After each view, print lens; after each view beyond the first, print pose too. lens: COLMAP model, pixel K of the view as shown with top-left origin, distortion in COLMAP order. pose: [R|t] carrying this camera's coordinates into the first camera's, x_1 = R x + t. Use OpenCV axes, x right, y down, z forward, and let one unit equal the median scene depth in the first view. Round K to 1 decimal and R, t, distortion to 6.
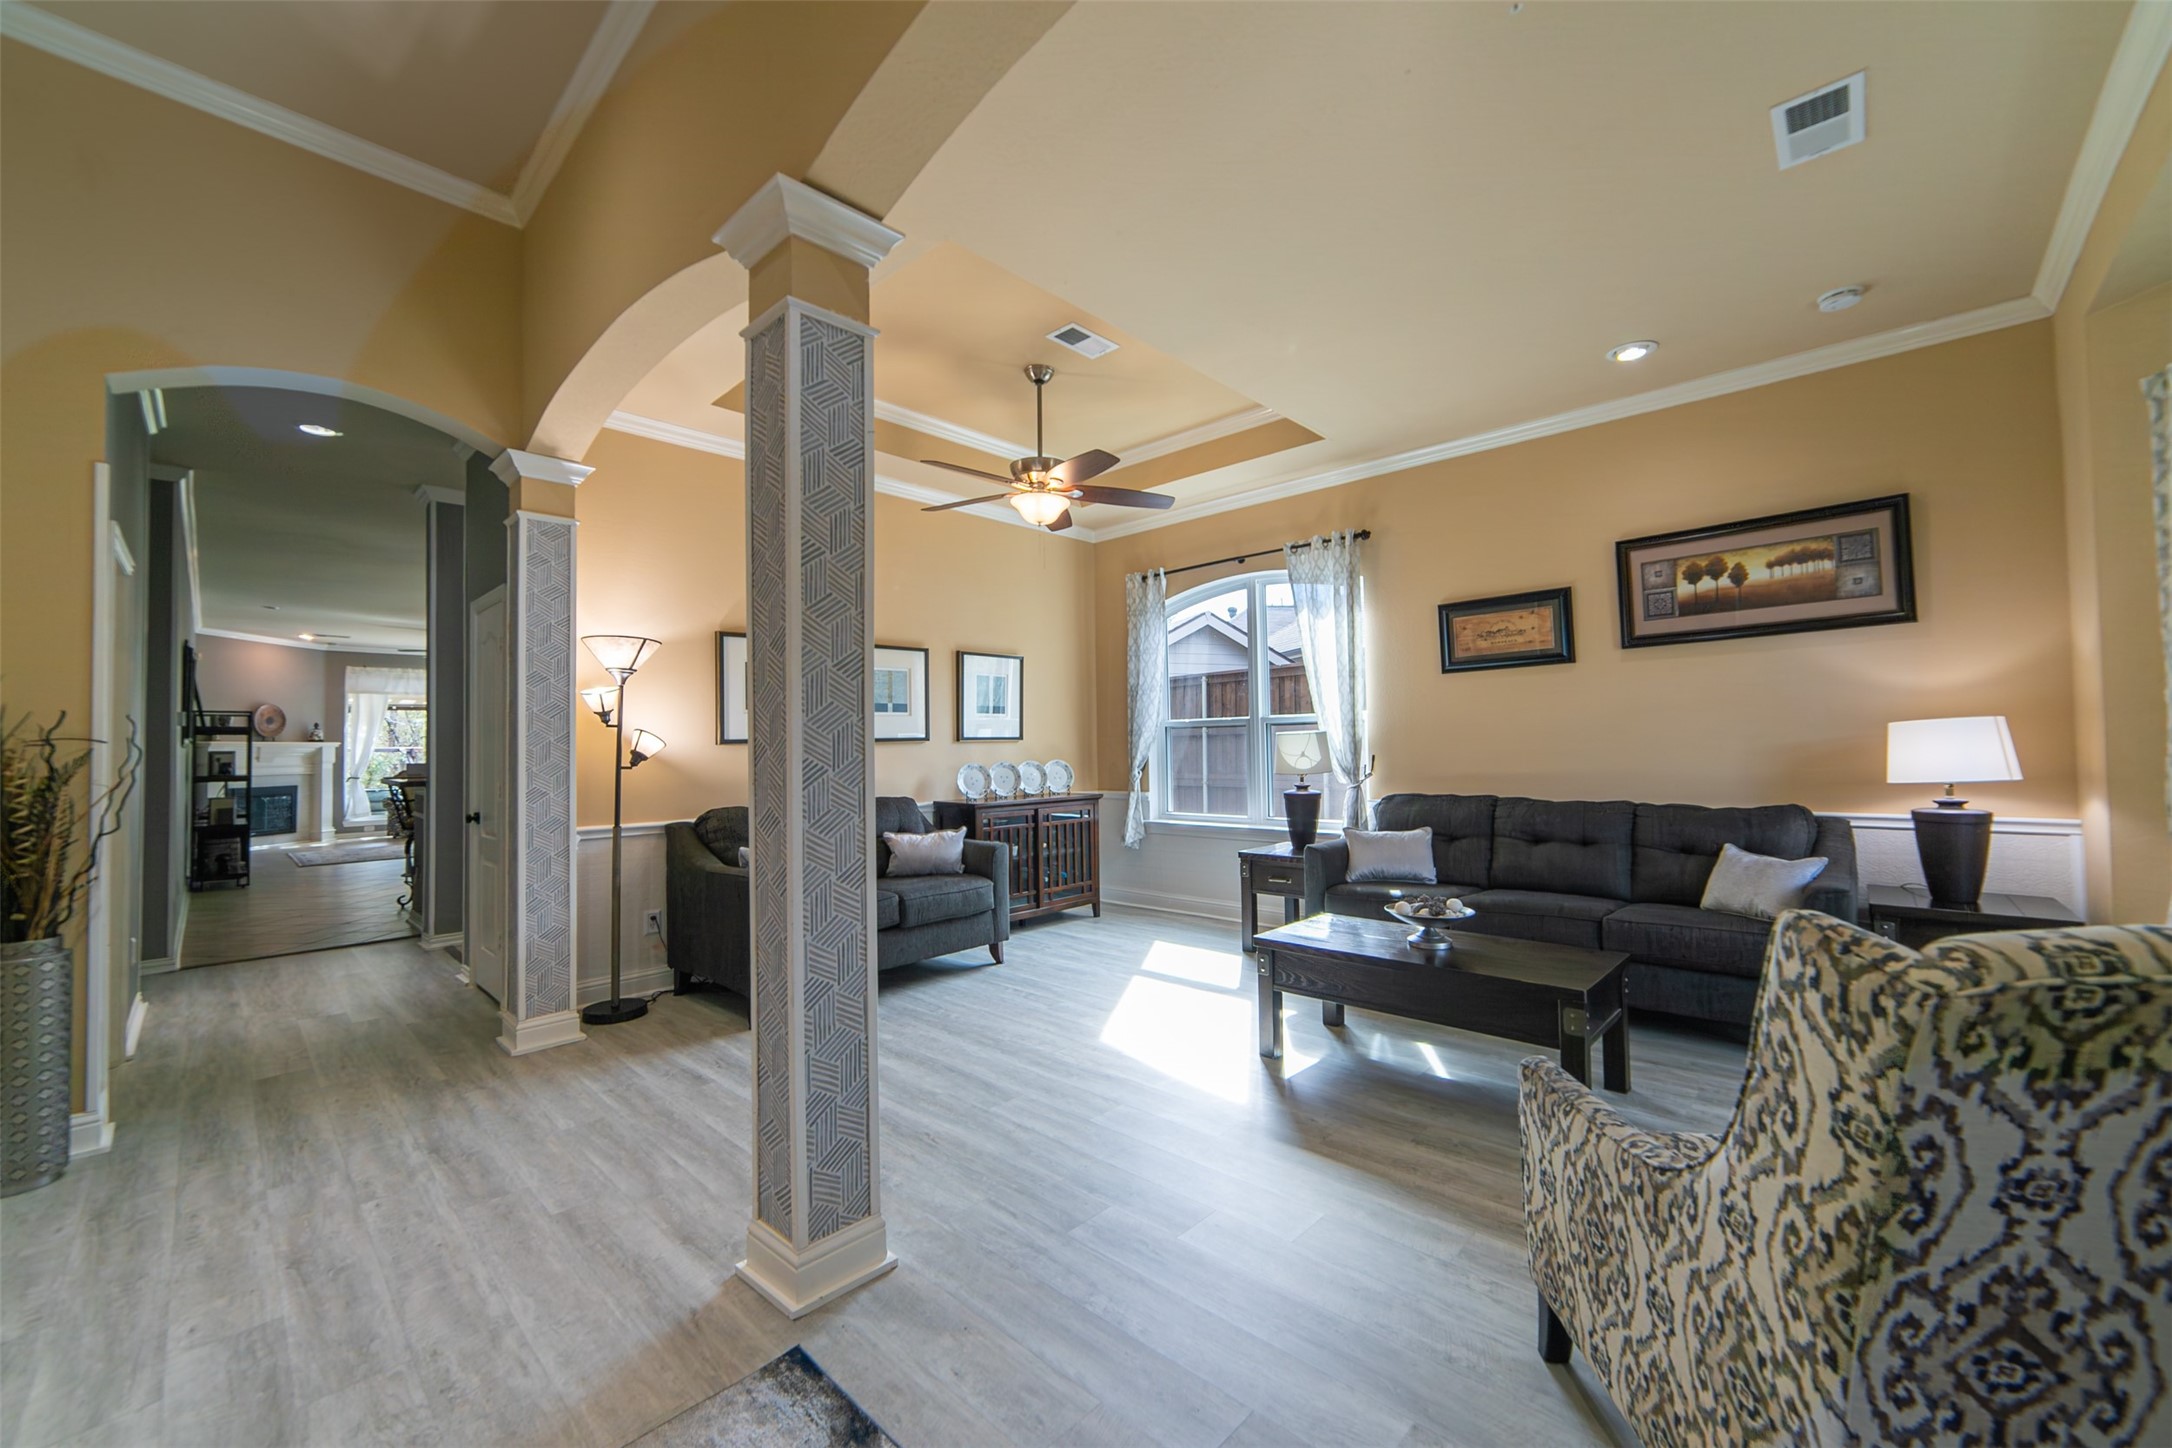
lens RADIAL K [[848.6, 0, 1091.0], [0, 848.6, 718.8], [0, 0, 1]] dist [-0.014884, 0.004335]
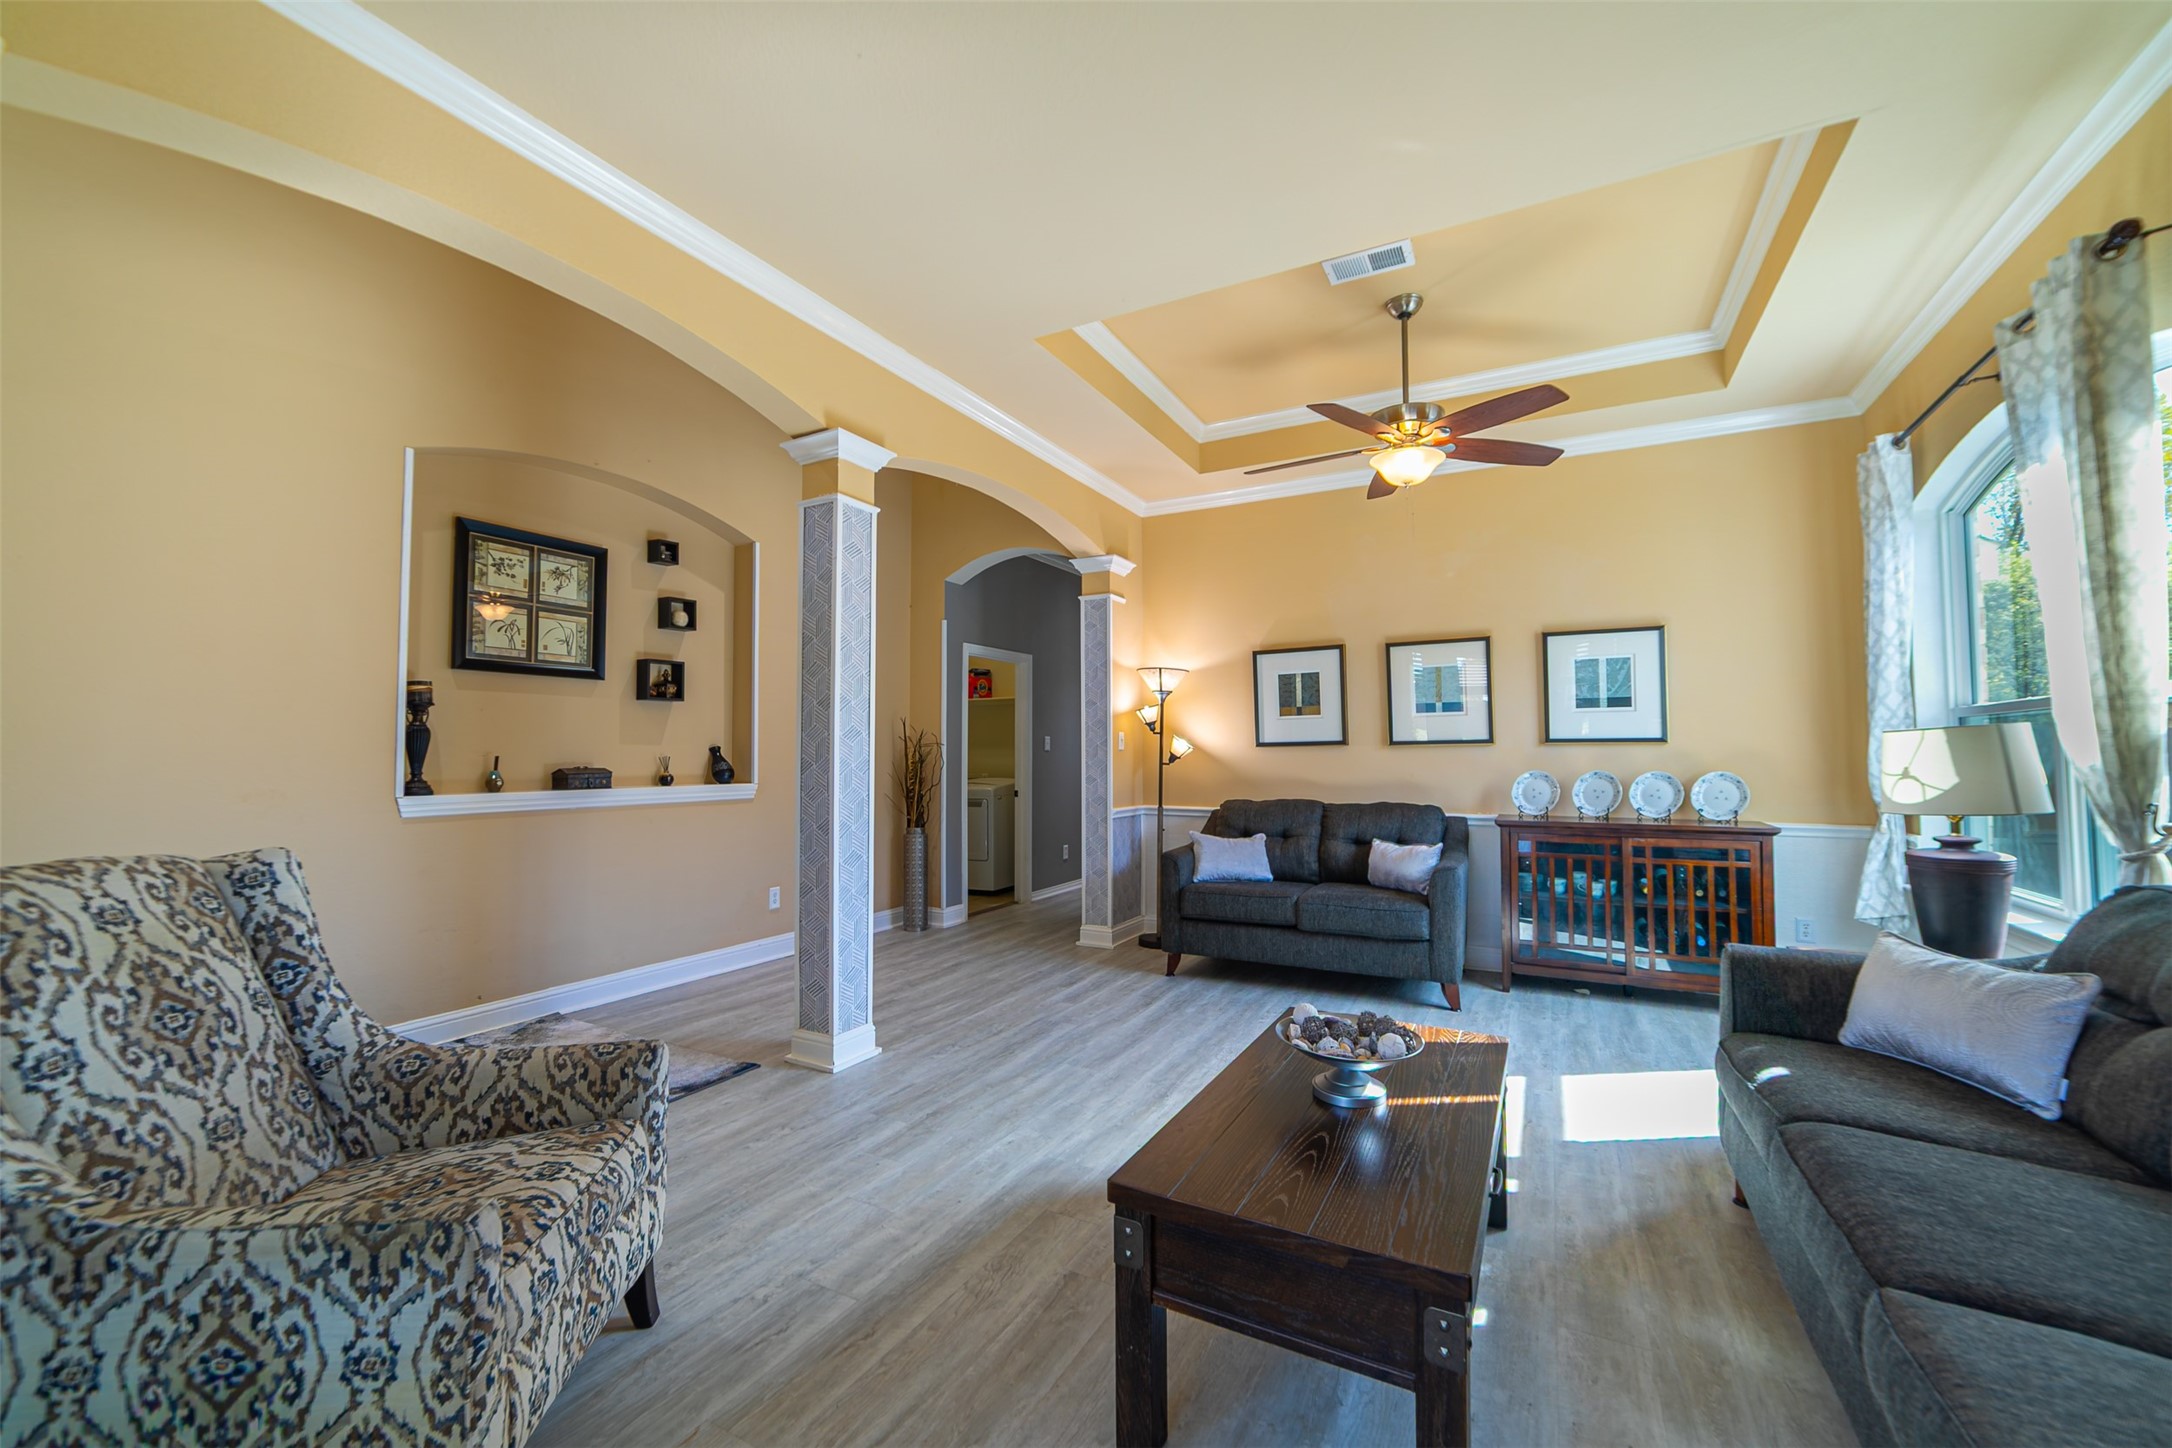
lens RADIAL K [[848.6, 0, 1089.2], [0, 848.6, 721.6], [0, 0, 1]] dist [-0.014884, 0.004335]
pose [[0.256810, -0.023264, -0.966182, 0.895662], [0.028089, 0.999468, -0.016600, 0.011422], [0.966054, -0.022876, 0.257326, 0.654511]]
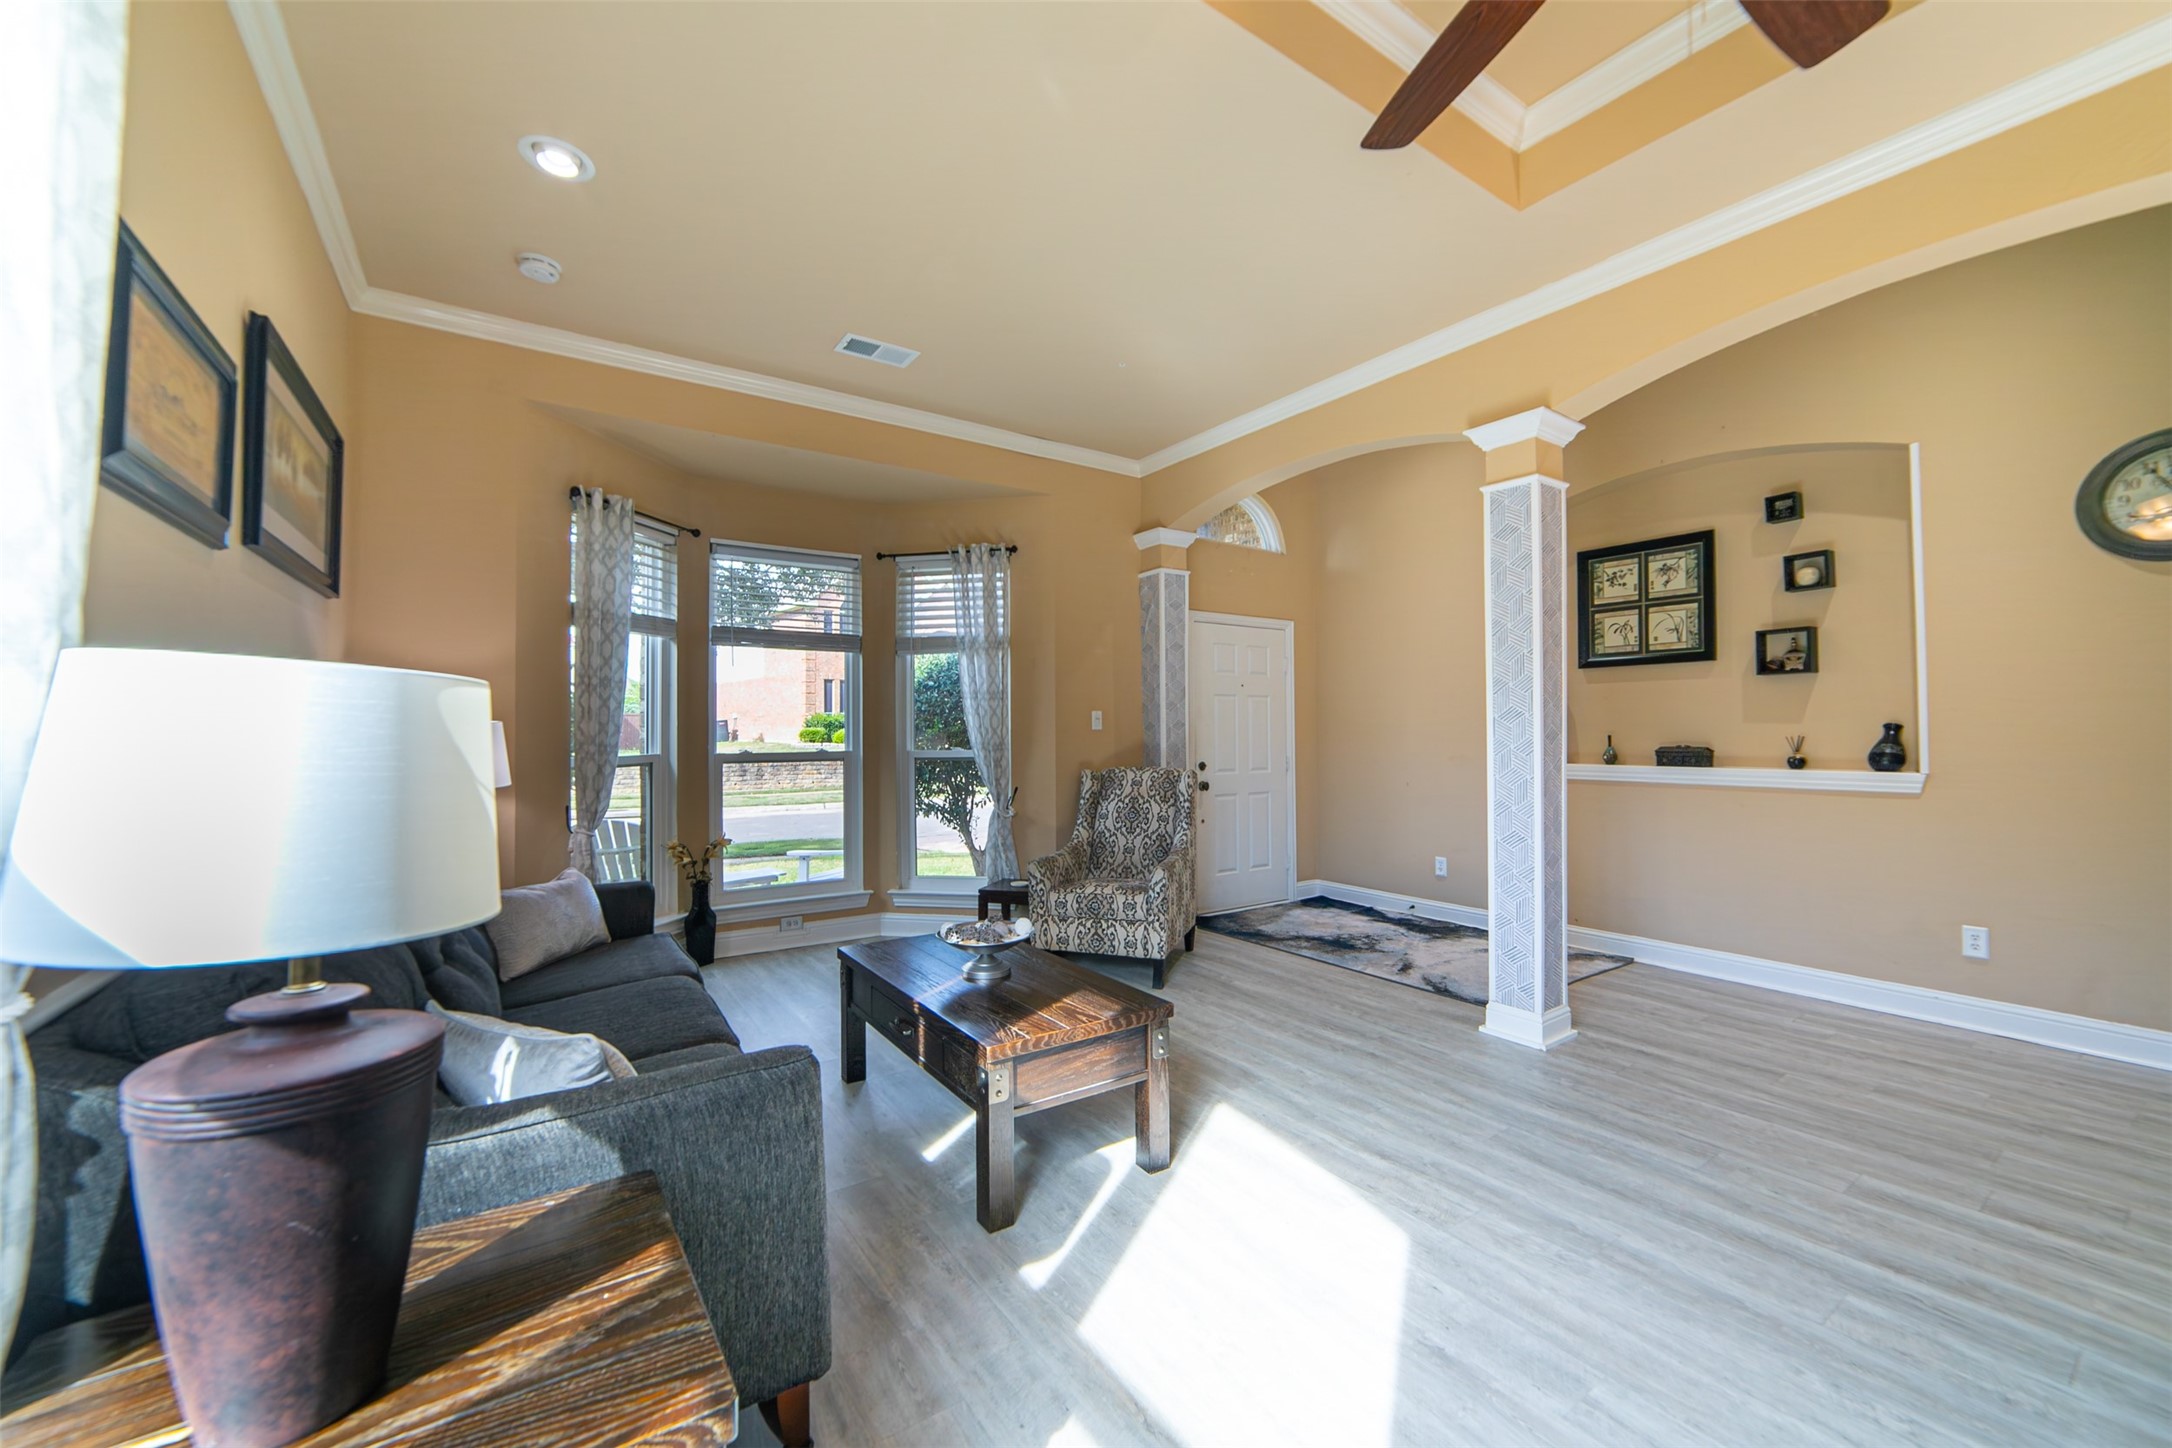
lens RADIAL K [[848.6, 0, 1094.9], [0, 848.6, 723.2], [0, 0, 1]] dist [-0.014884, 0.004335]
pose [[-0.978410, 0.019486, 0.205754, 0.107060], [0.009945, 0.998831, -0.047302, 0.055704], [-0.206435, -0.044235, -0.977460, 1.760063]]
